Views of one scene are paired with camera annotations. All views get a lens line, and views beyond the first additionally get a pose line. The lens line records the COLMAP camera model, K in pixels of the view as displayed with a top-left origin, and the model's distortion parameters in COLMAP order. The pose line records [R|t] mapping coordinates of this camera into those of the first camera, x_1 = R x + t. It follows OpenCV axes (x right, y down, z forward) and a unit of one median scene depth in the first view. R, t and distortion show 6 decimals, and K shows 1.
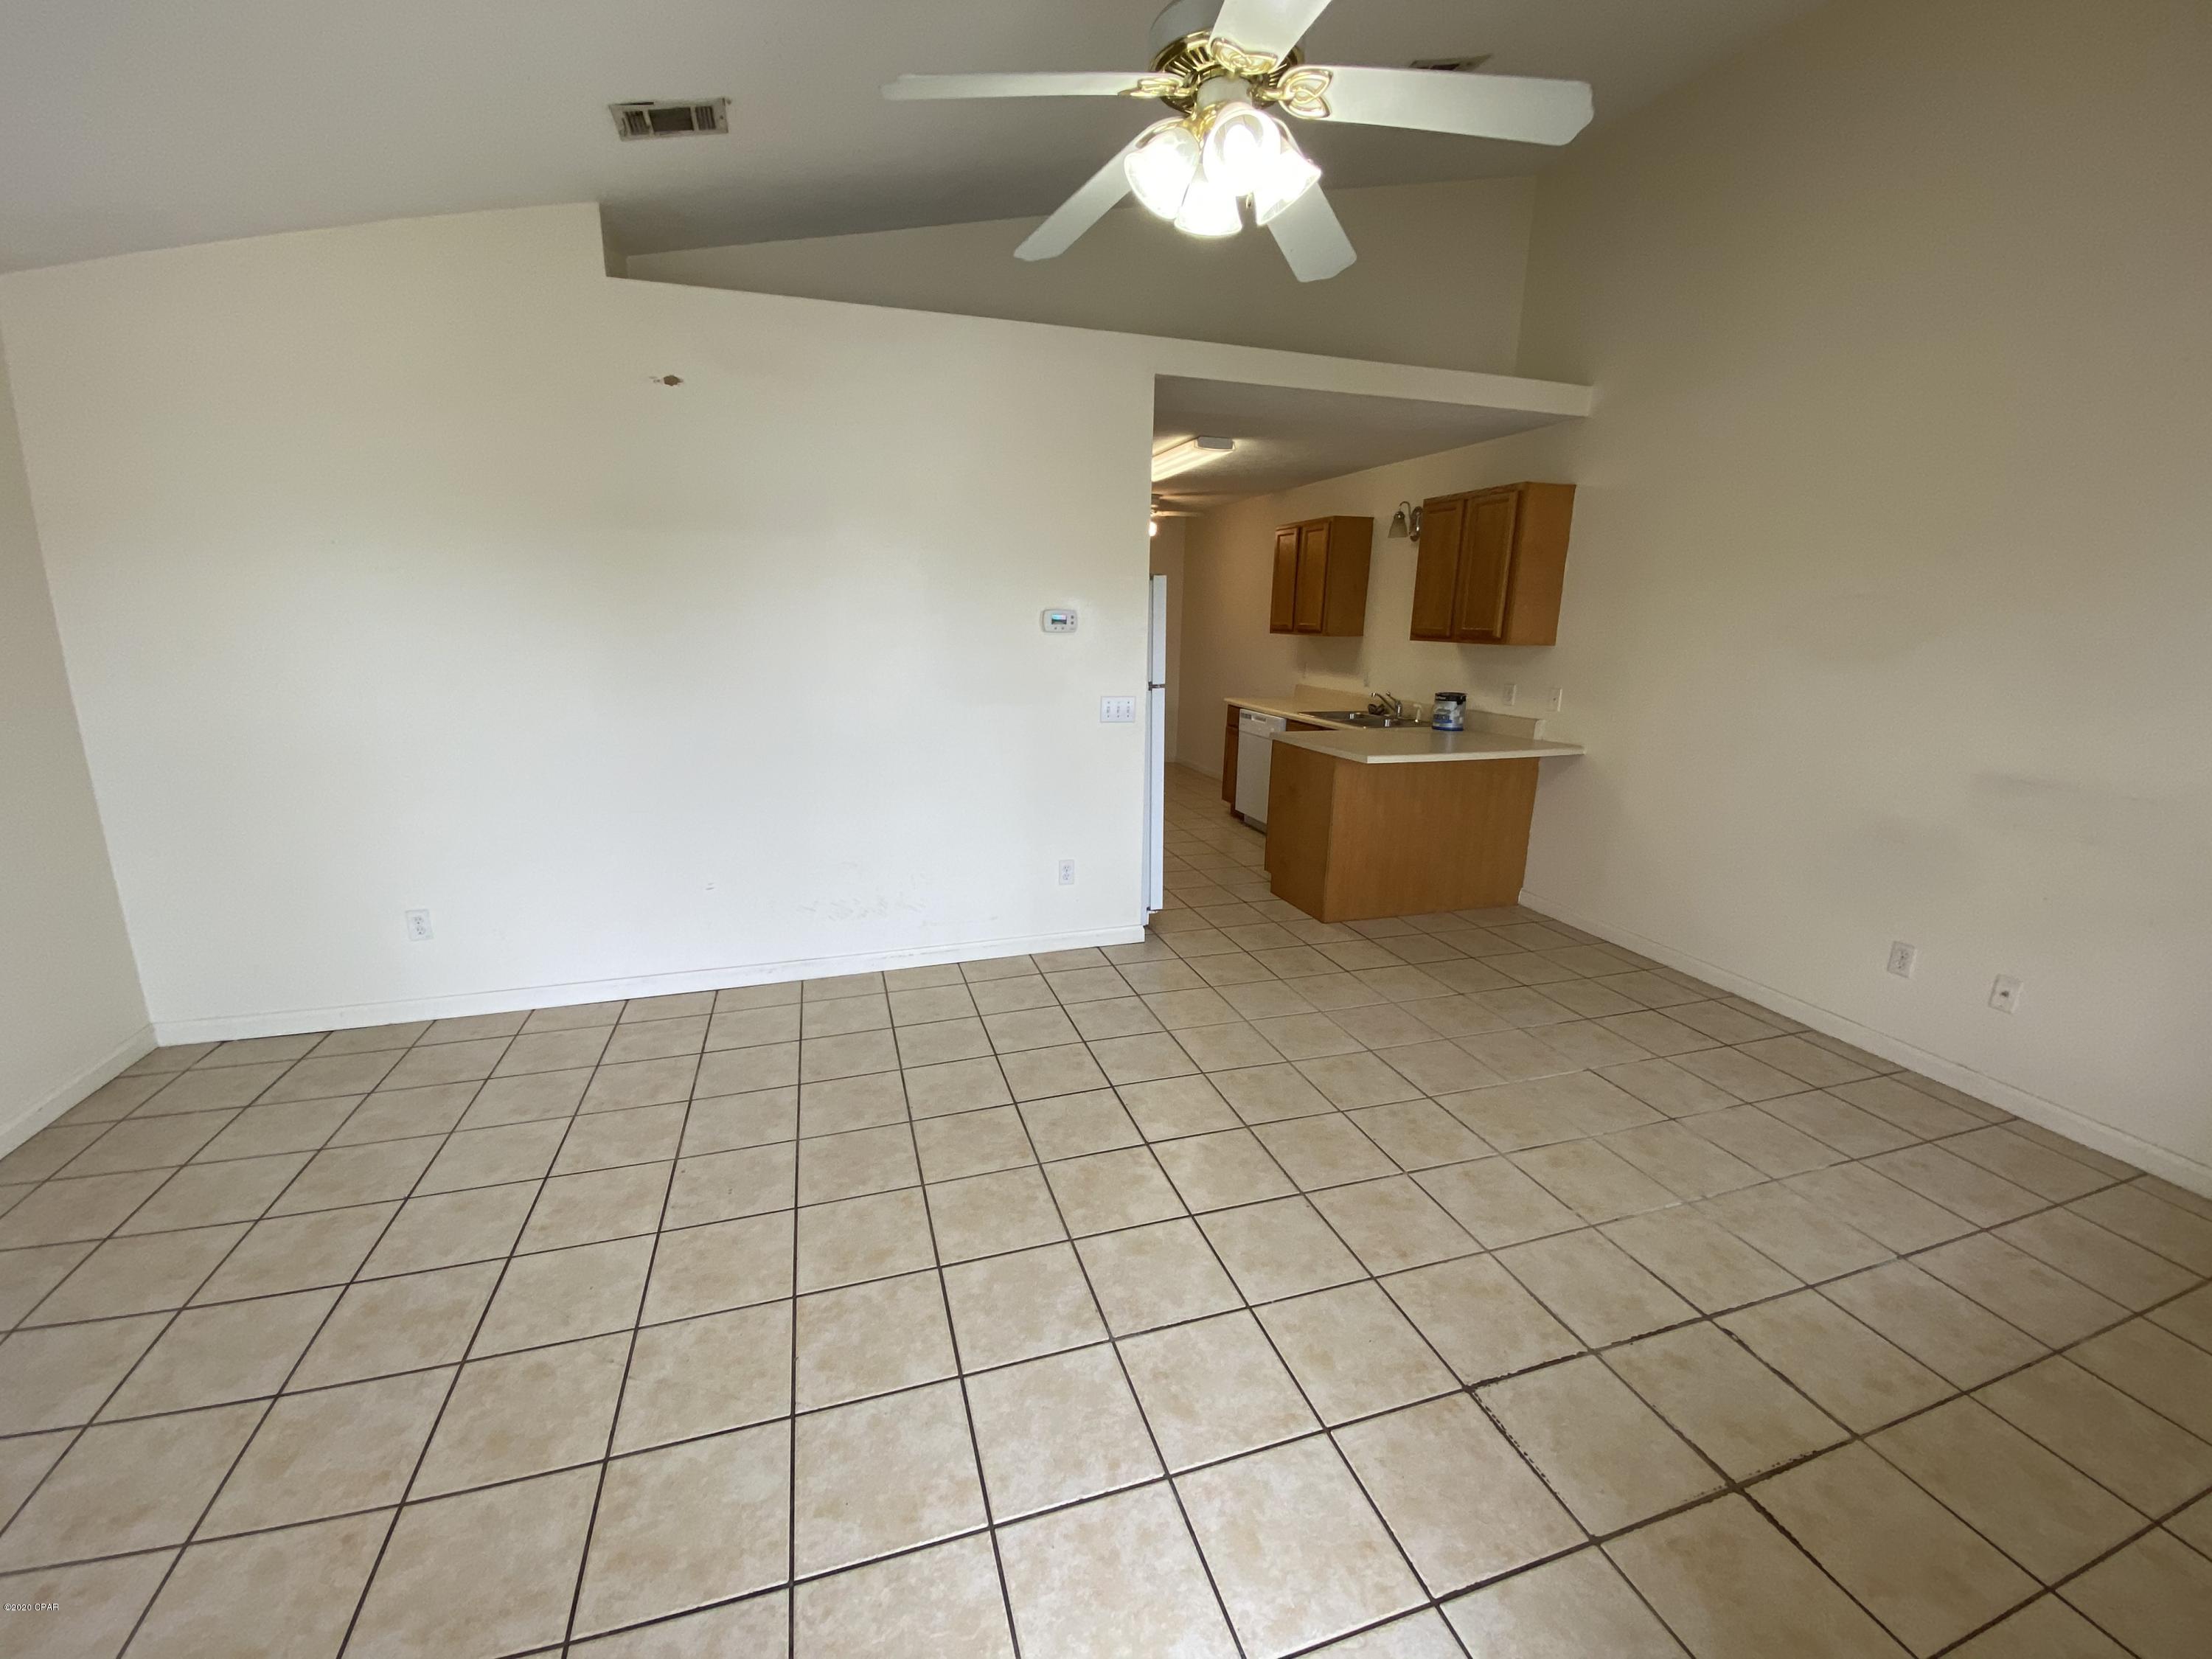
lens RADIAL K [[870.3, 0, 1079.7], [0, 870.3, 862.4], [0, 0, 1]] dist [0.000149, -0.012193]
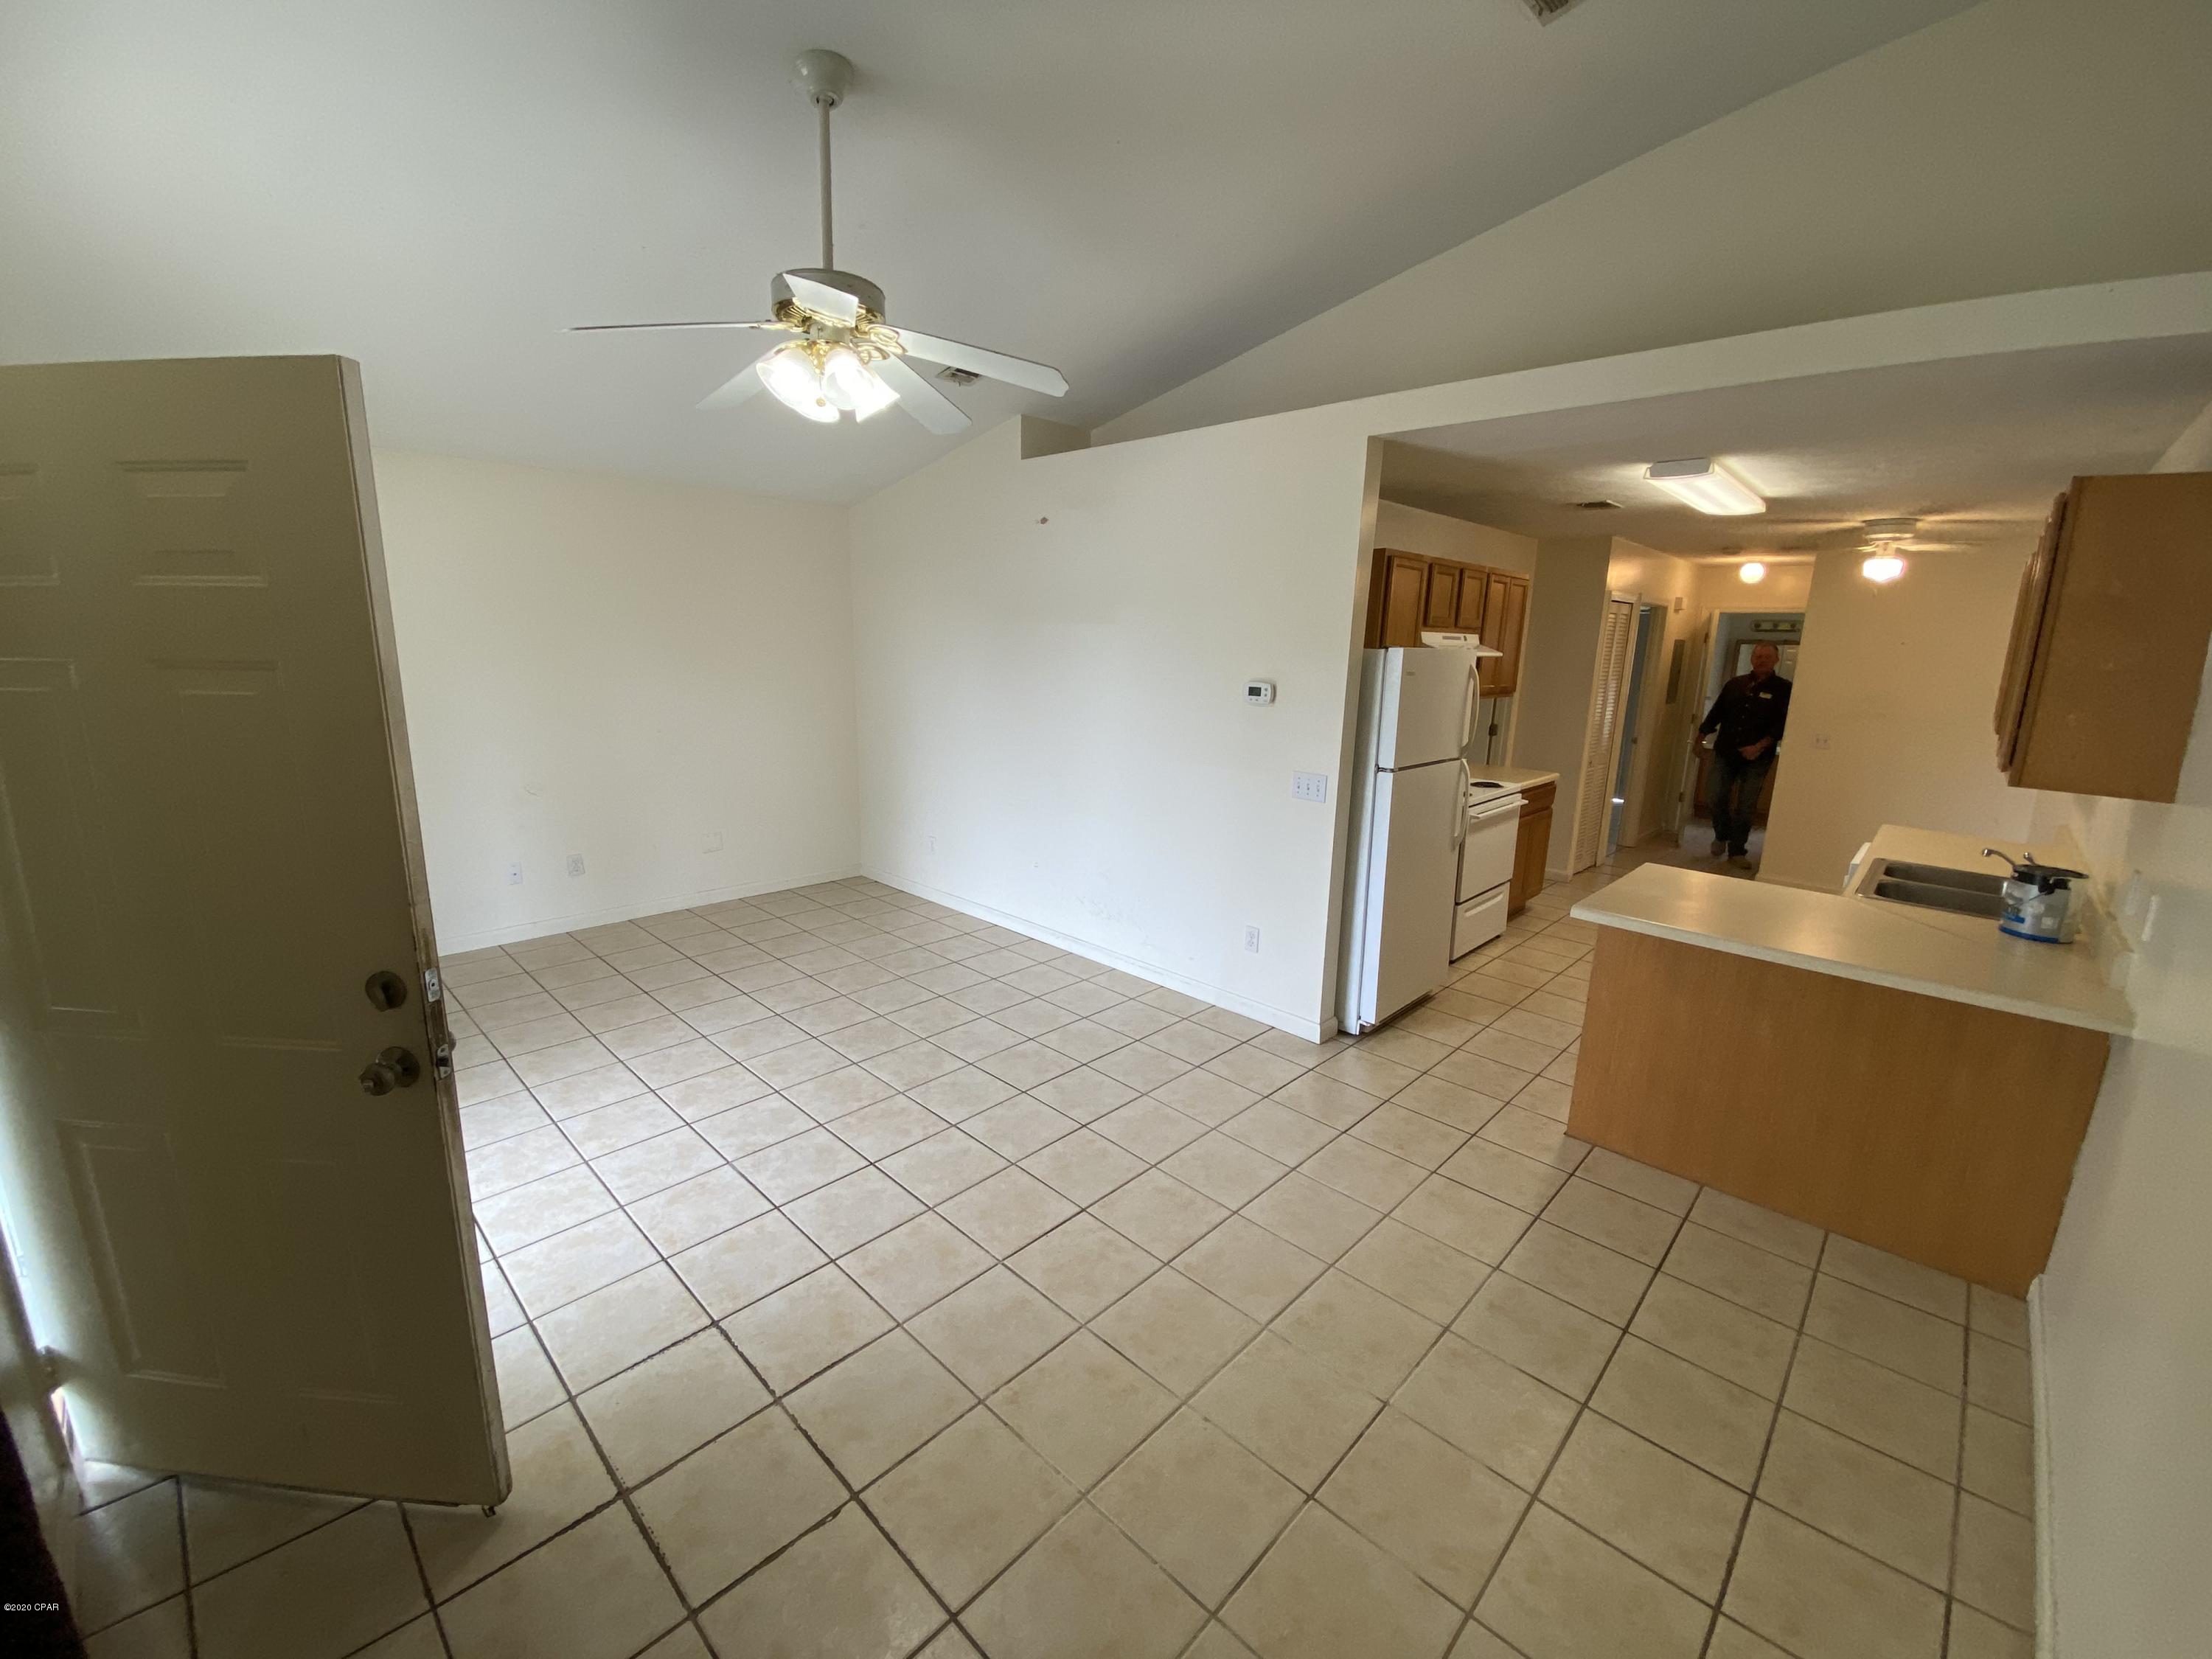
lens RADIAL K [[890.3, 0, 1091.4], [0, 890.3, 823.7], [0, 0, 1]] dist [0.017909, -0.020052]
pose [[0.490701, 0.184338, -0.851606, 1.240731], [-0.264293, 0.962808, 0.056121, -0.206129], [0.830278, 0.197535, 0.521170, 0.490120]]
